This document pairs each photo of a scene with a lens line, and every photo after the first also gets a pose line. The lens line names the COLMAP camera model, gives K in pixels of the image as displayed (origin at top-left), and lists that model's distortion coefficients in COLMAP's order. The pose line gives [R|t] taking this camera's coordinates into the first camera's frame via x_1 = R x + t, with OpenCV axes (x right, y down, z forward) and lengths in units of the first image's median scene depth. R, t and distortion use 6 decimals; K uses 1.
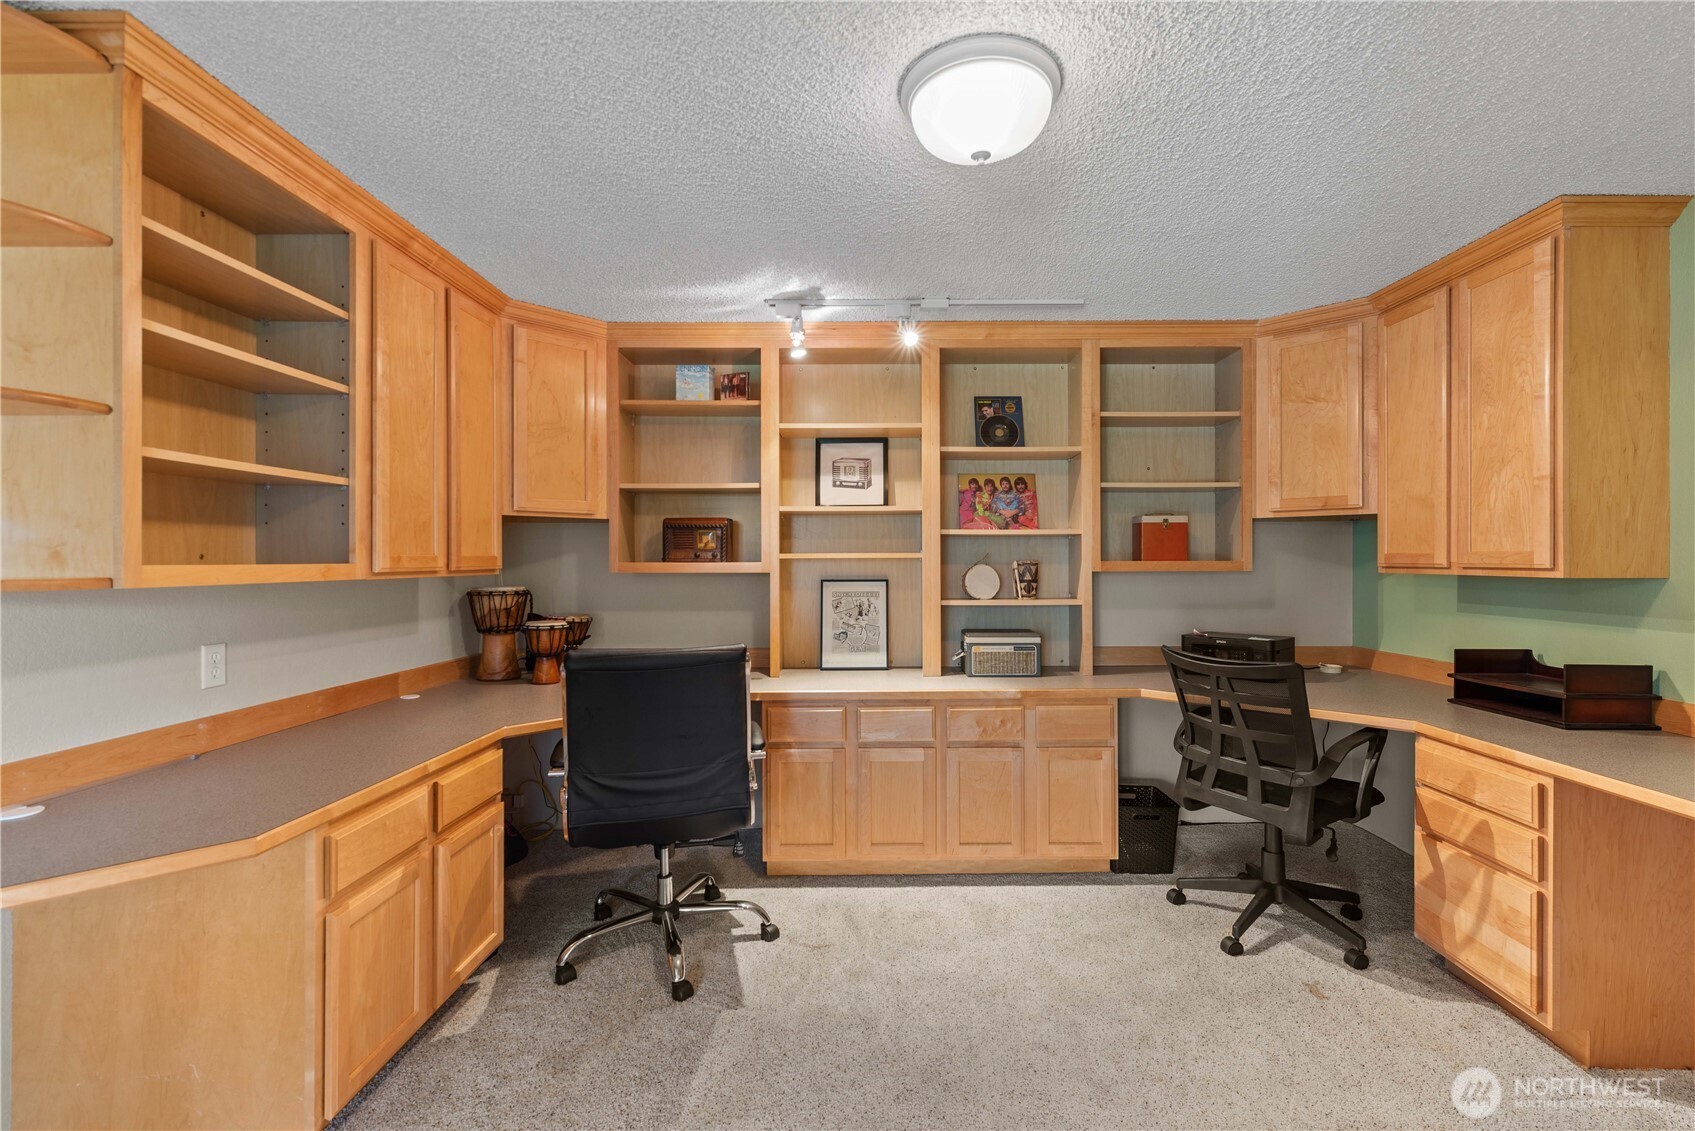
lens RADIAL K [[741.1, 0, 848.4], [0, 741.1, 561.2], [0, 0, 1]] dist [0.000884, -0.001850]
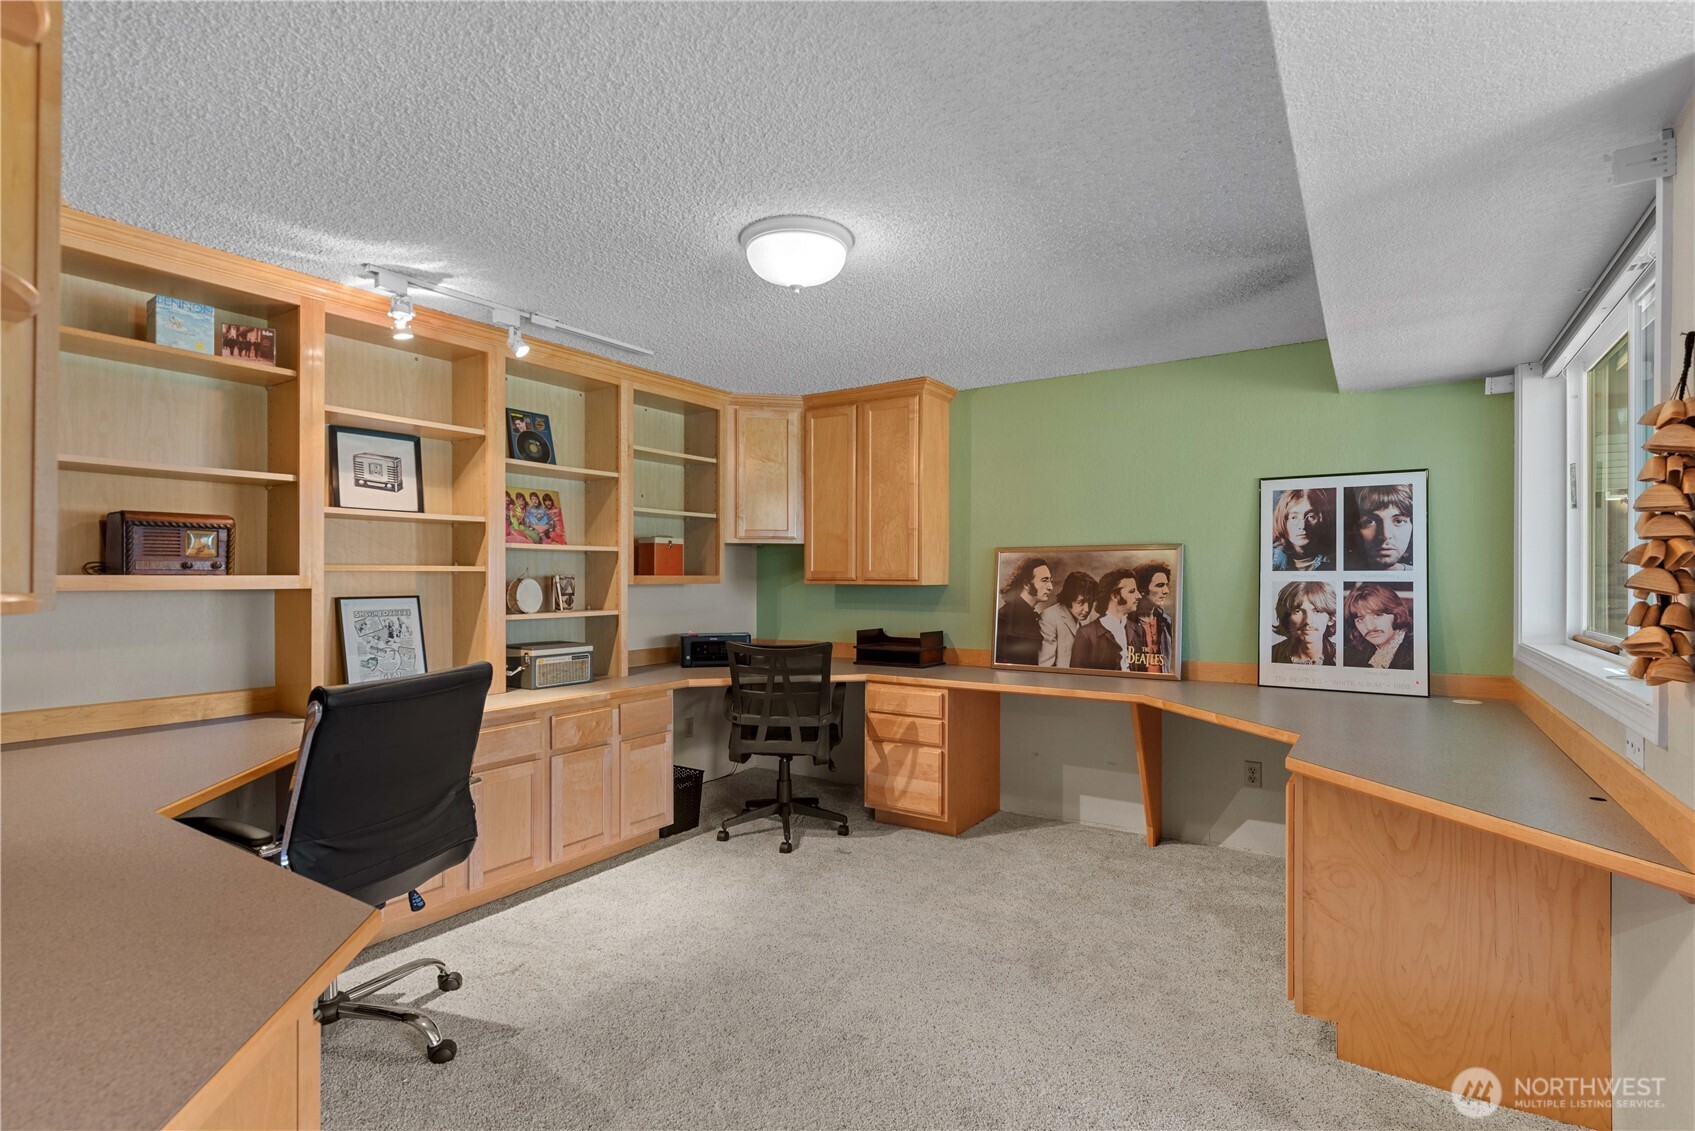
lens RADIAL K [[810.3, 0, 848.1], [0, 810.3, 574.9], [0, 0, 1]] dist [-0.002236, 0.000225]
pose [[0.553530, 0.004005, 0.832820, -0.568545], [-0.000413, 0.999990, -0.004535, 0.004969], [-0.832829, 0.002167, 0.553526, 0.036196]]
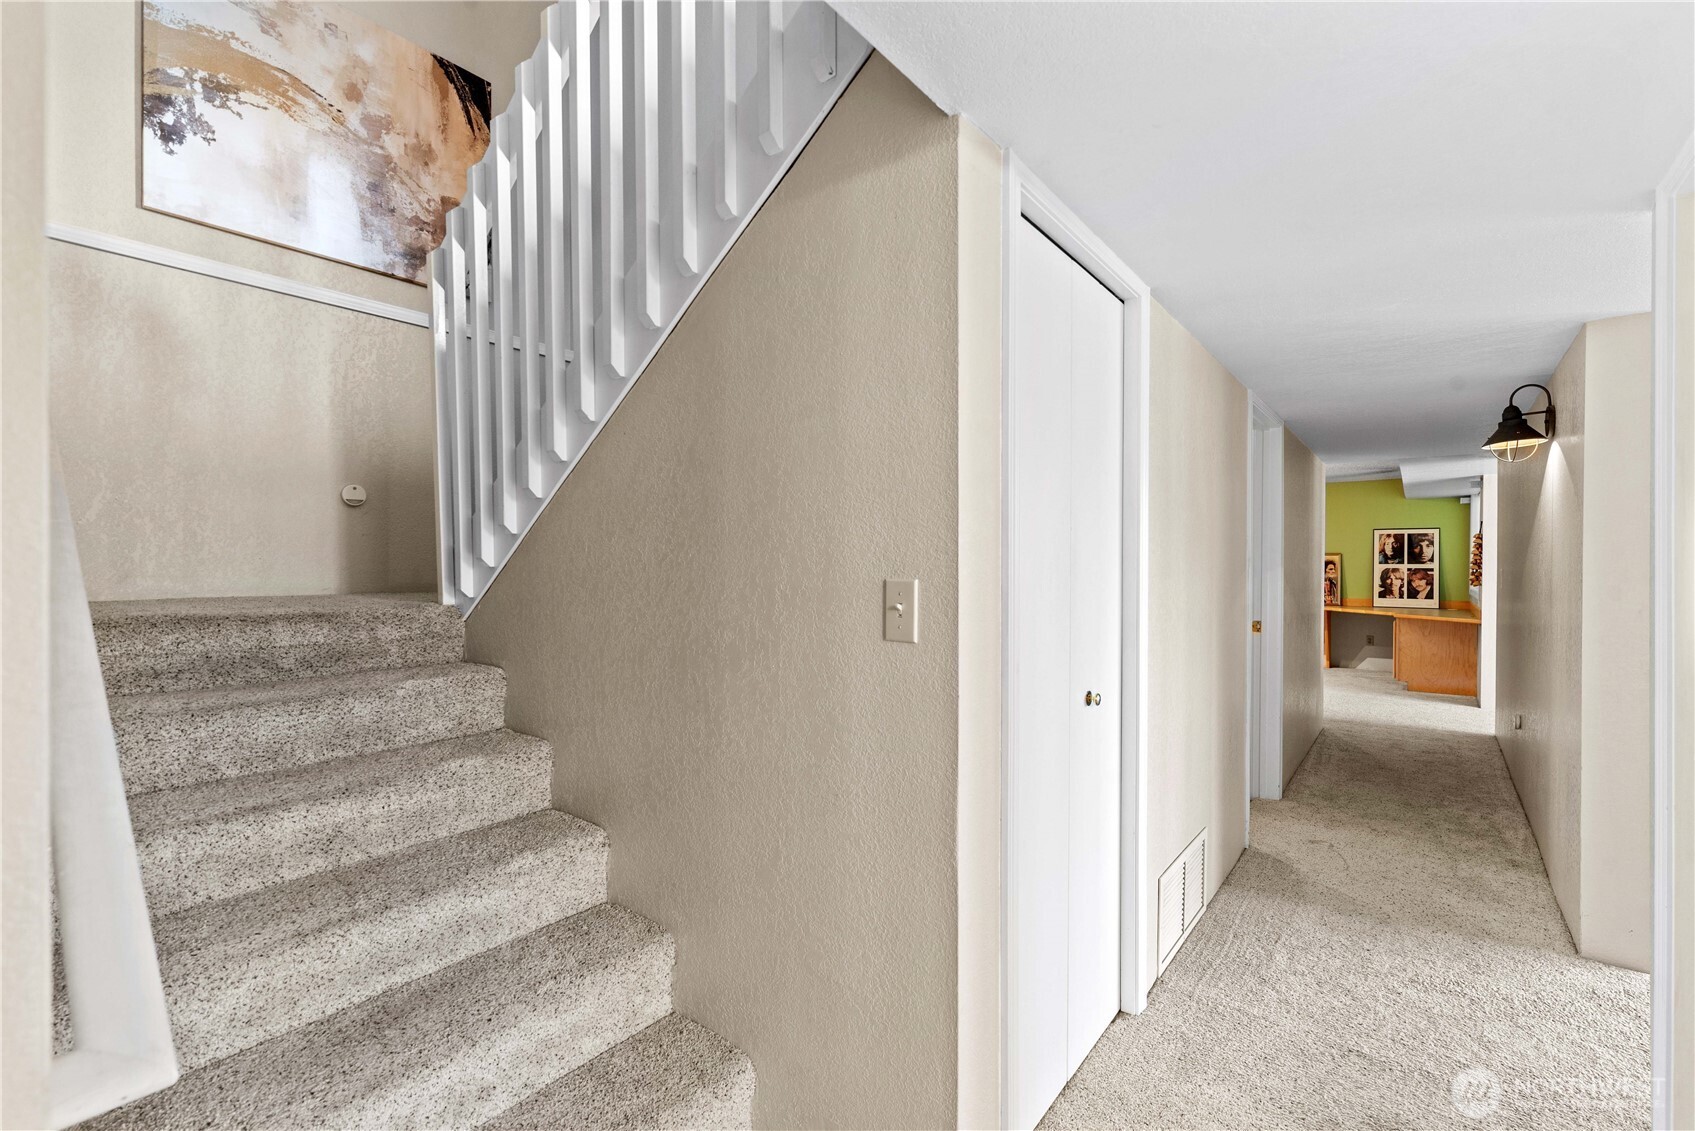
lens RADIAL K [[741.1, 0, 838.1], [0, 741.1, 568.7], [0, 0, 1]] dist [0.000884, -0.001850]
pose [[0.633571, -0.001144, 0.773684, -2.542041], [-0.002520, 0.999991, 0.003542, 0.006715], [-0.773680, -0.004194, 0.633562, -0.018390]]
